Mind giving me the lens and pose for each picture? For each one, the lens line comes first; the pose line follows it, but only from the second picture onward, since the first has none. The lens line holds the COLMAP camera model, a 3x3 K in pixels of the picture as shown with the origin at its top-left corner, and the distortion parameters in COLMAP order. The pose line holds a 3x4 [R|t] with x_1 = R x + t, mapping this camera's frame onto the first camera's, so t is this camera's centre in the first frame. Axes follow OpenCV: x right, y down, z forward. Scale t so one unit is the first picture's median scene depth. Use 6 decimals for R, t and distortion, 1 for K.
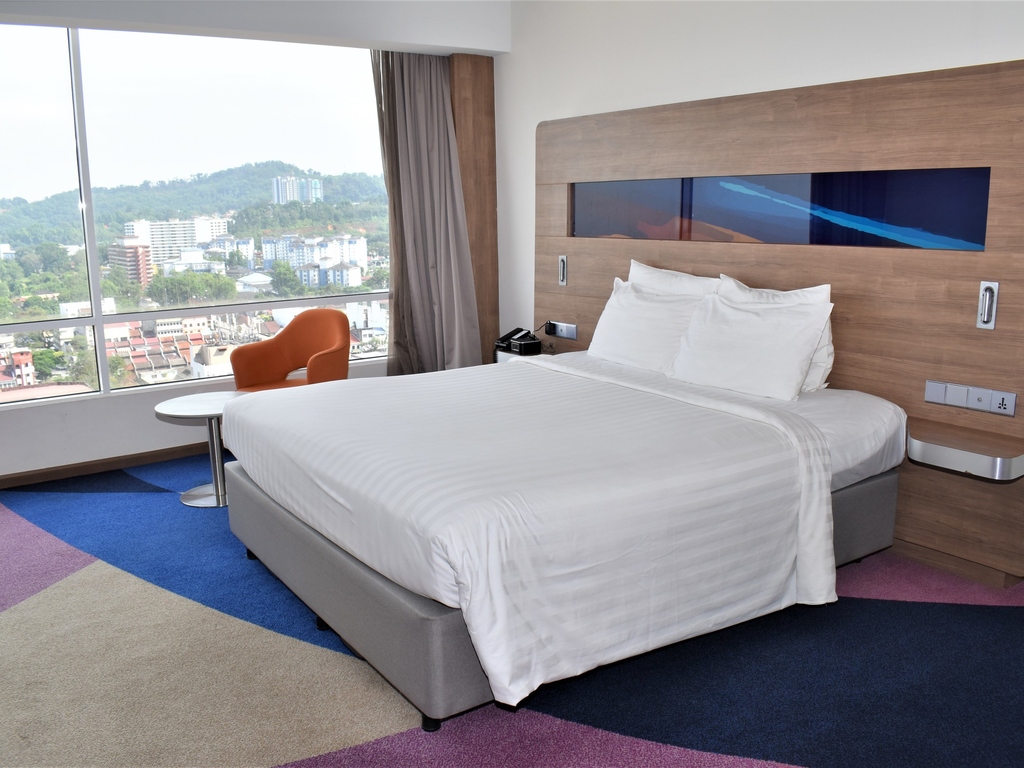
lens RADIAL K [[903.4, 0, 512.0], [0, 903.4, 384.0], [0, 0, 1]] dist [-0.096484, 0.019901]
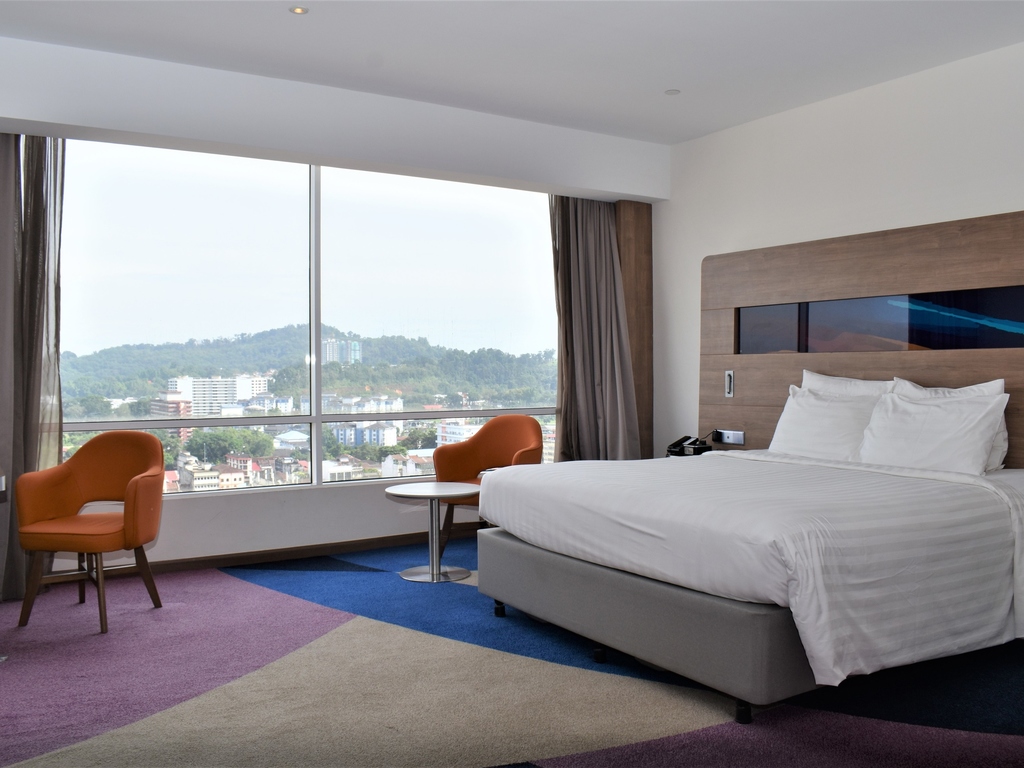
lens RADIAL K [[903.4, 0, 512.0], [0, 903.4, 384.0], [0, 0, 1]] dist [-0.096484, 0.019901]
pose [[0.999348, 0.014122, -0.033230, -0.179072], [-0.019888, 0.983437, -0.180153, 0.082365], [0.030135, 0.180697, 0.983077, -0.112795]]
